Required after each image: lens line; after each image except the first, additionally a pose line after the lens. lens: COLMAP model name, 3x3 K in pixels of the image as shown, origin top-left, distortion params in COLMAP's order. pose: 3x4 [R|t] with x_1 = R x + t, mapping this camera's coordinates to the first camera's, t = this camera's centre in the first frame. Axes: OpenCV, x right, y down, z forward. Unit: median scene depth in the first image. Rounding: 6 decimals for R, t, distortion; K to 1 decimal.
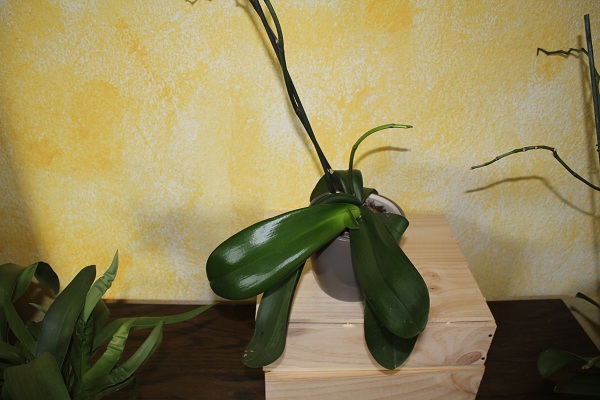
lens RADIAL K [[456.1, 0, 303.2], [0, 456.1, 202.6], [0, 0, 1]] dist [-0.132304, 0.084771]
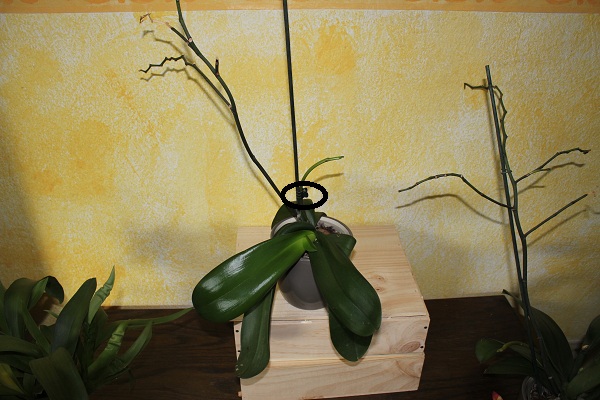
lens RADIAL K [[456.1, 0, 300.3], [0, 456.1, 203.1], [0, 0, 1]] dist [-0.132304, 0.084771]
pose [[0.999540, -0.026528, 0.014673, 0.067090], [0.026614, 0.999630, -0.005691, -0.034479], [-0.014516, 0.006079, 0.999876, -0.186694]]
